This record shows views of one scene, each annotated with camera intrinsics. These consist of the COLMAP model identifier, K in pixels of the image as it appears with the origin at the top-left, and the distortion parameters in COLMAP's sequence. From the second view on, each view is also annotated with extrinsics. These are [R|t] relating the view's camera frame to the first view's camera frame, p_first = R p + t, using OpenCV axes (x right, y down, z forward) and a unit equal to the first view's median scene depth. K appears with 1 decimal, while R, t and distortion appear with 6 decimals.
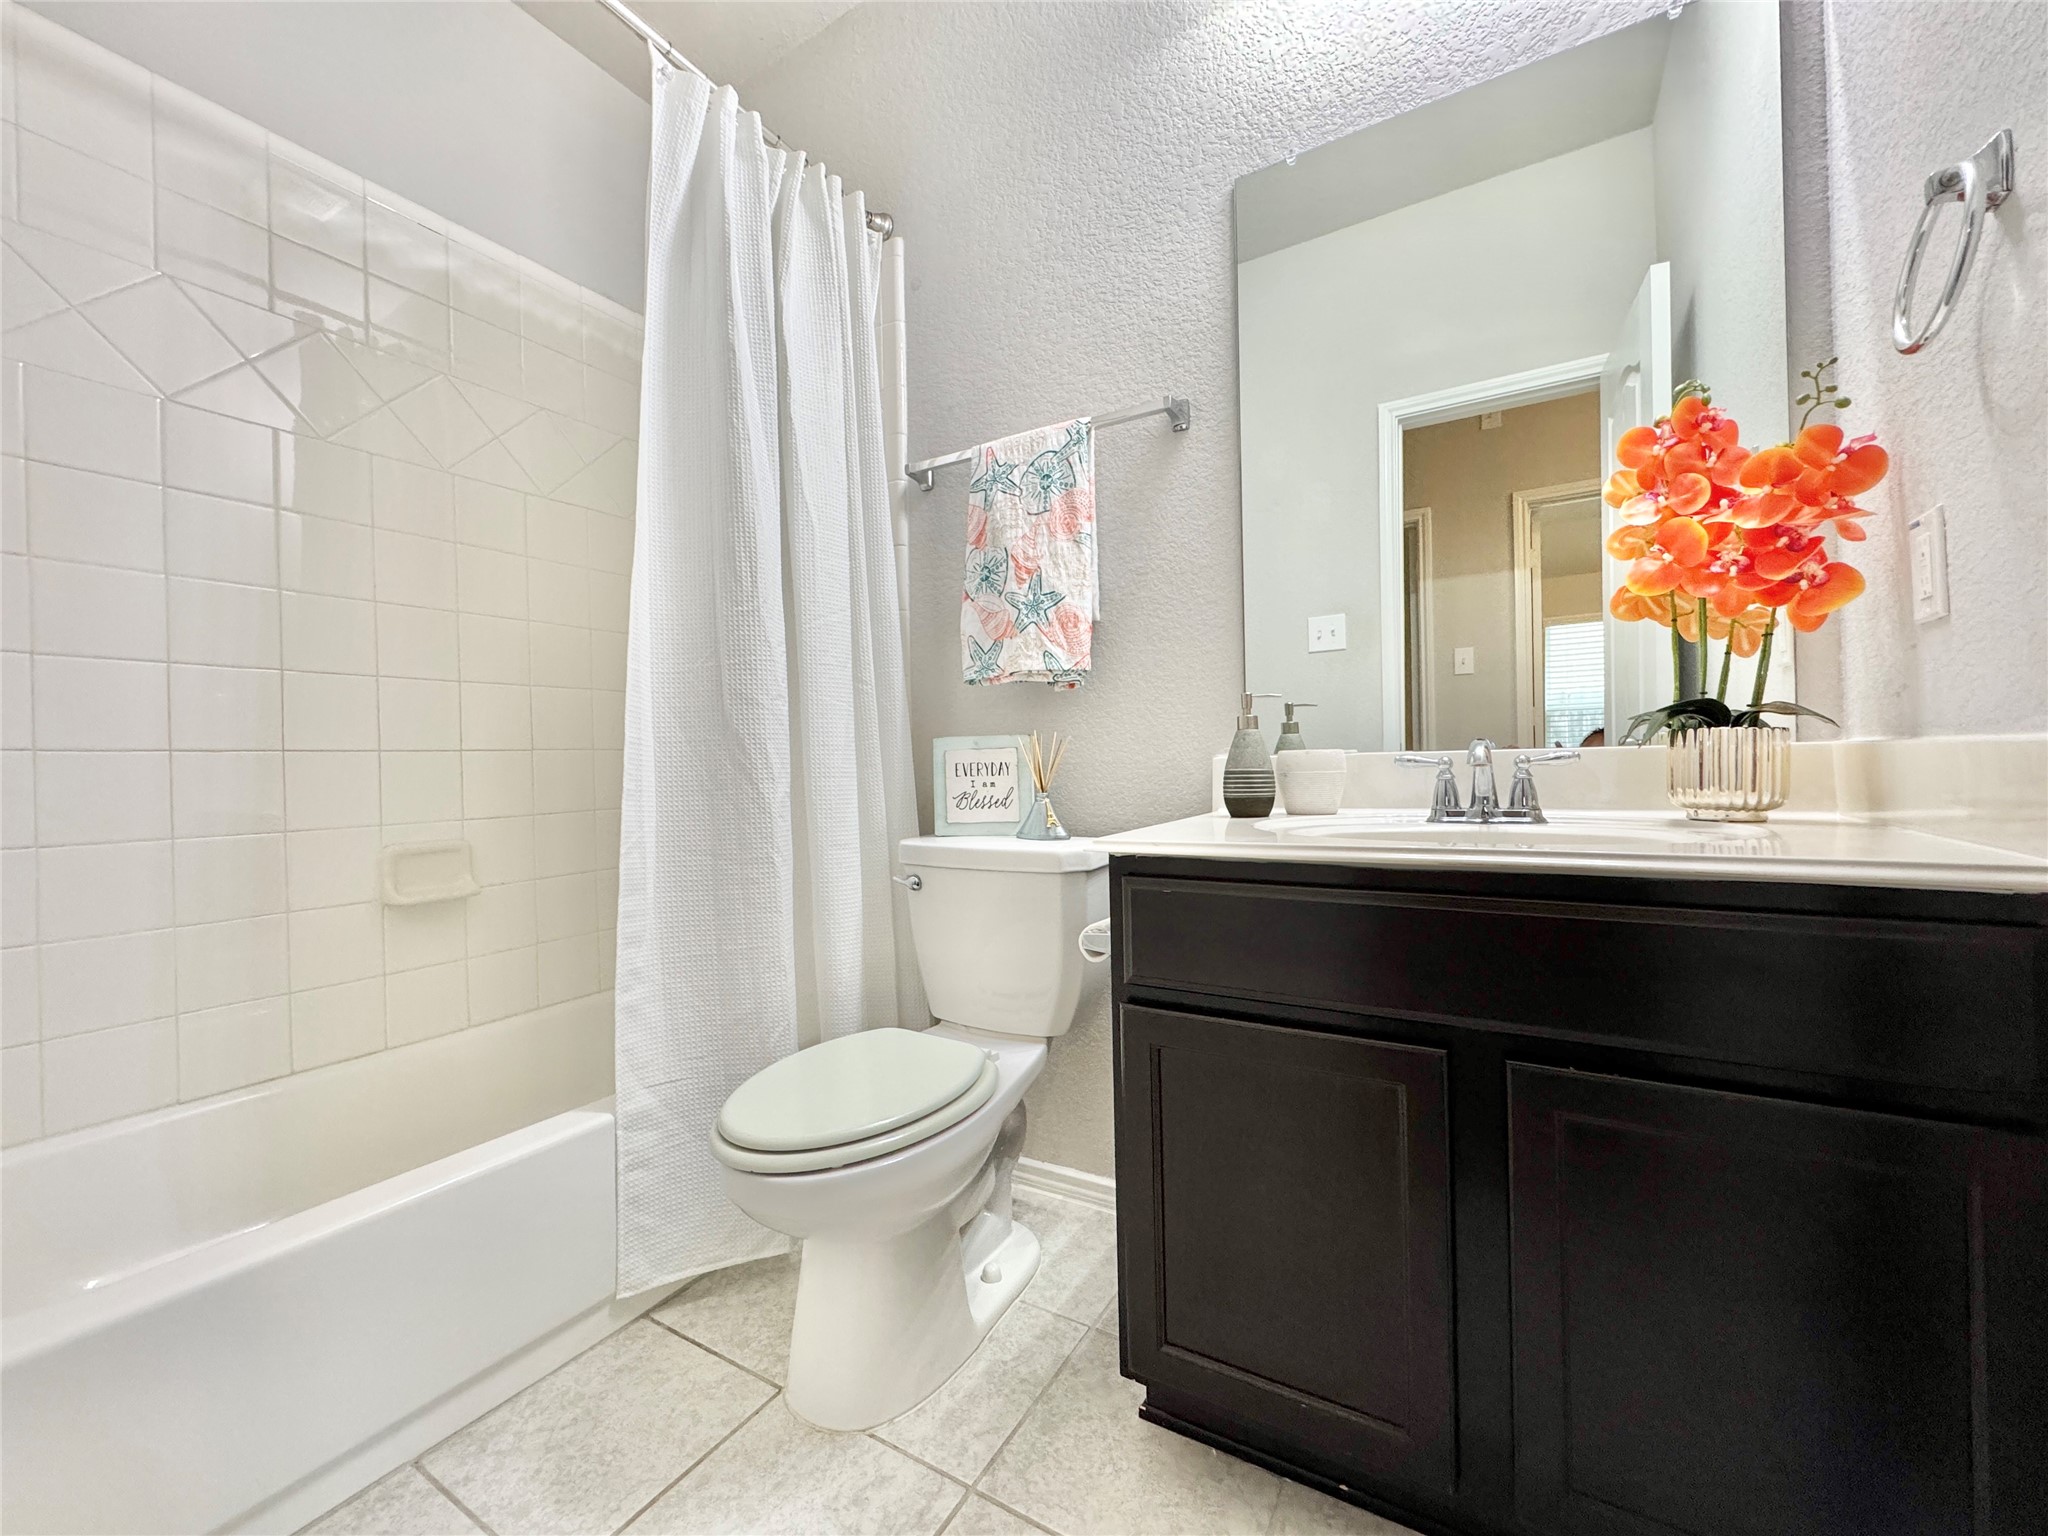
lens RADIAL K [[819.2, 0, 1026.5], [0, 819.2, 764.2], [0, 0, 1]] dist [-0.003109, 0.000084]
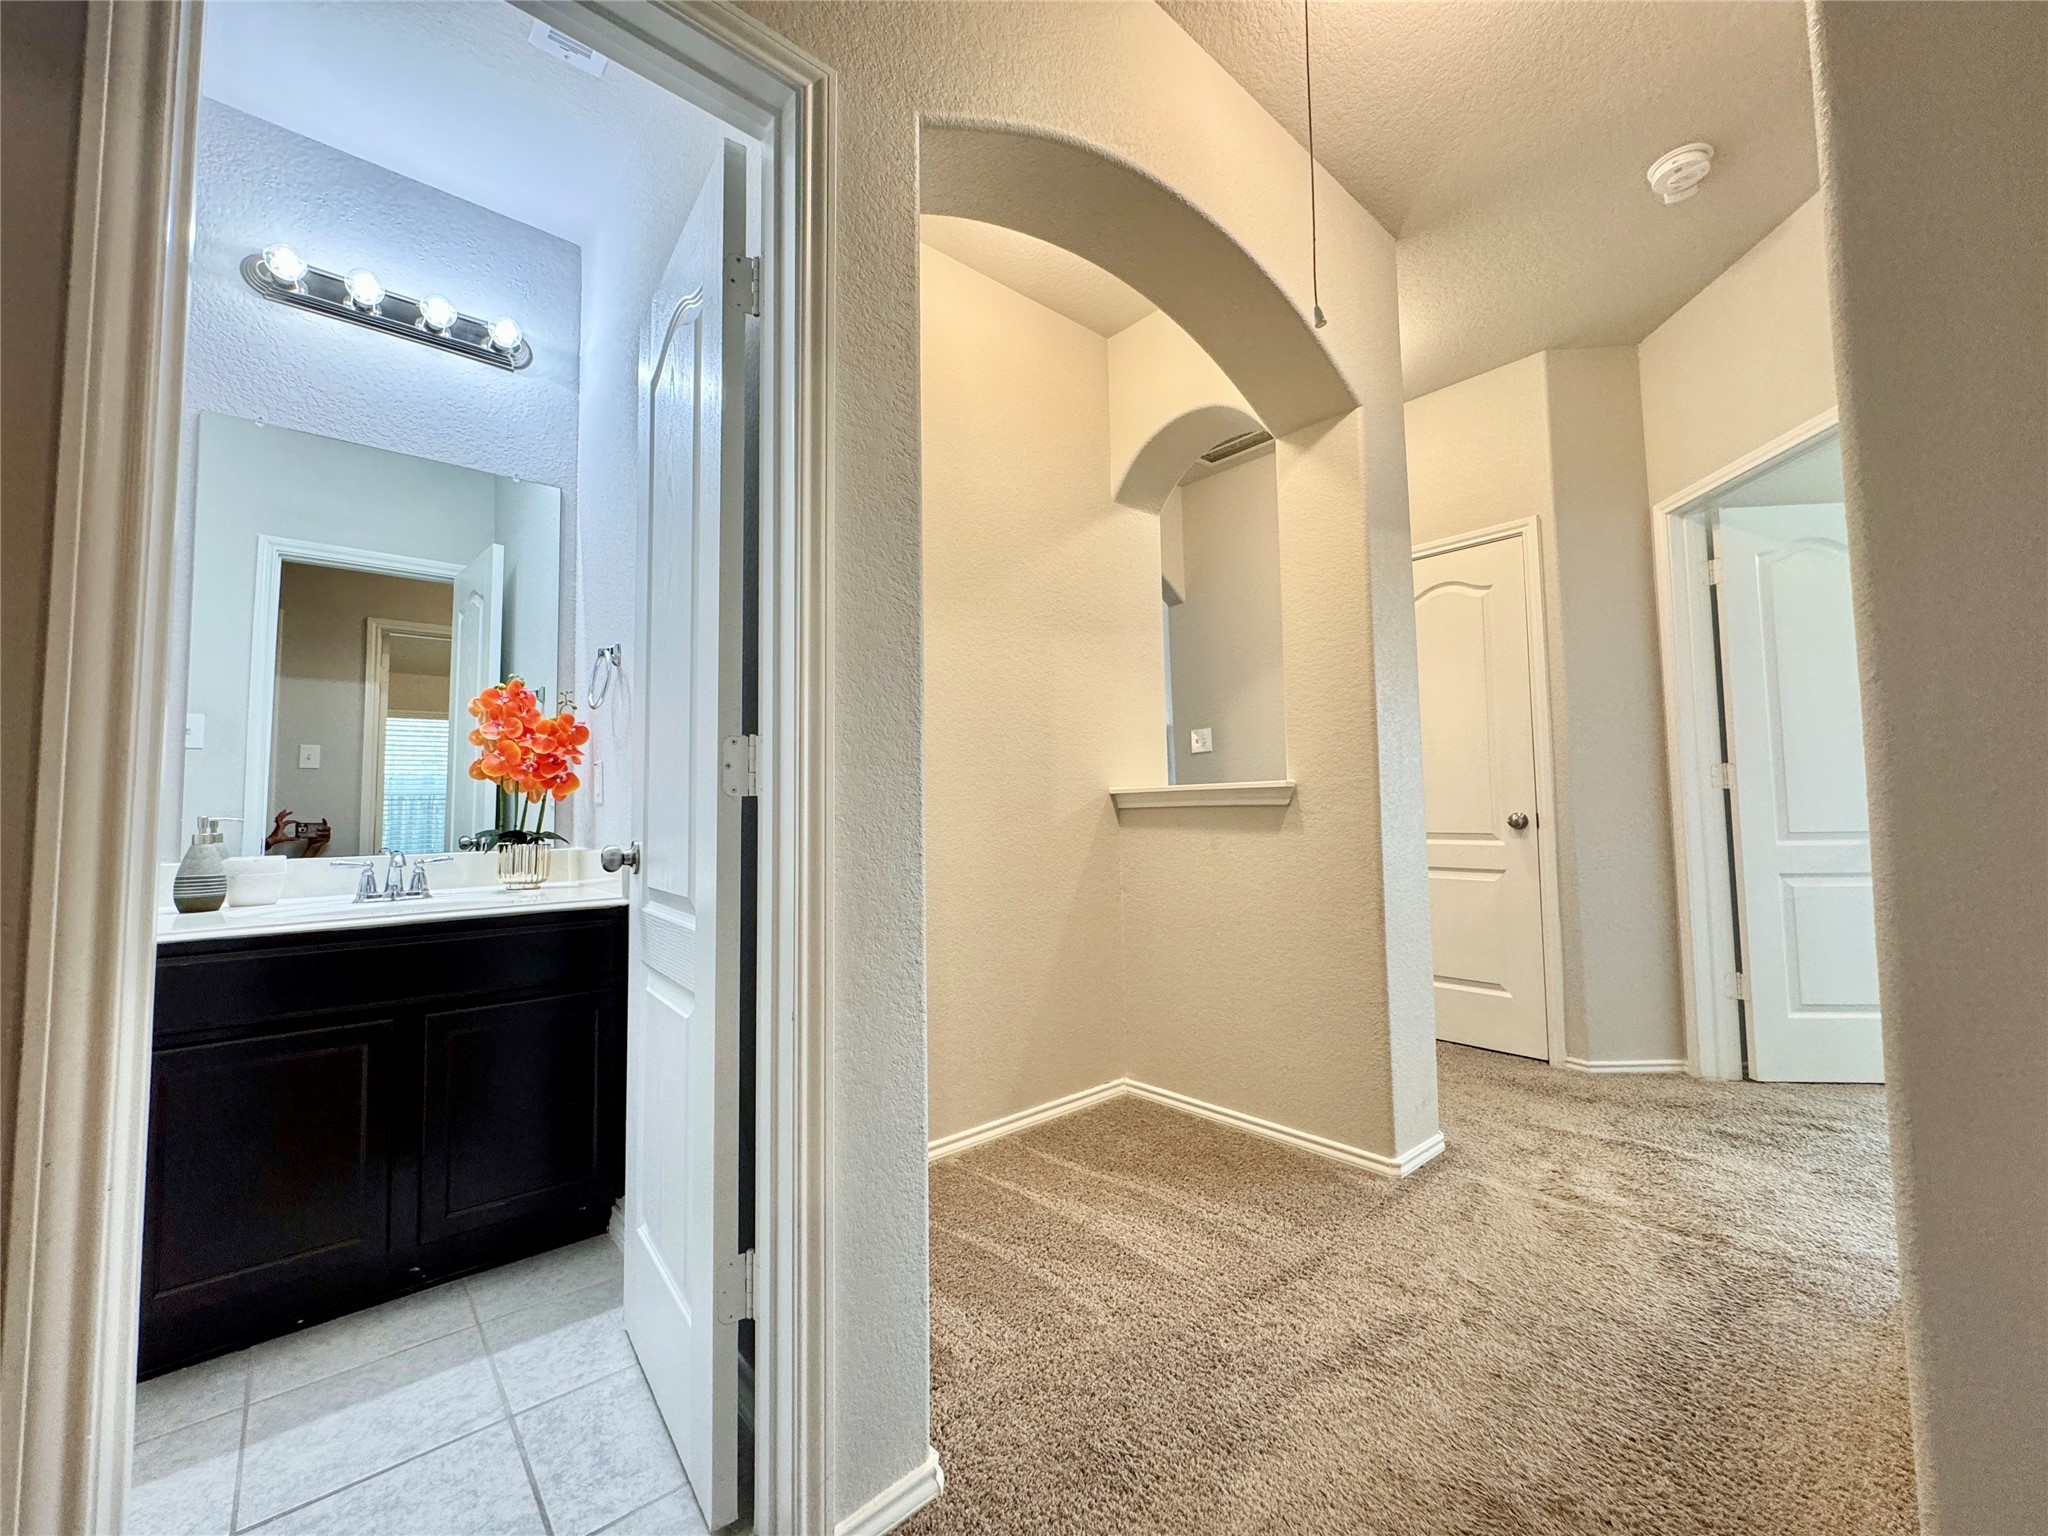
lens RADIAL K [[819.2, 0, 1026.6], [0, 819.2, 762.9], [0, 0, 1]] dist [-0.003109, 0.000084]
pose [[0.303384, 0.074231, 0.949973, -0.743901], [0.010881, 0.996626, -0.081351, -0.066291], [-0.952806, 0.035017, 0.301553, -0.844195]]
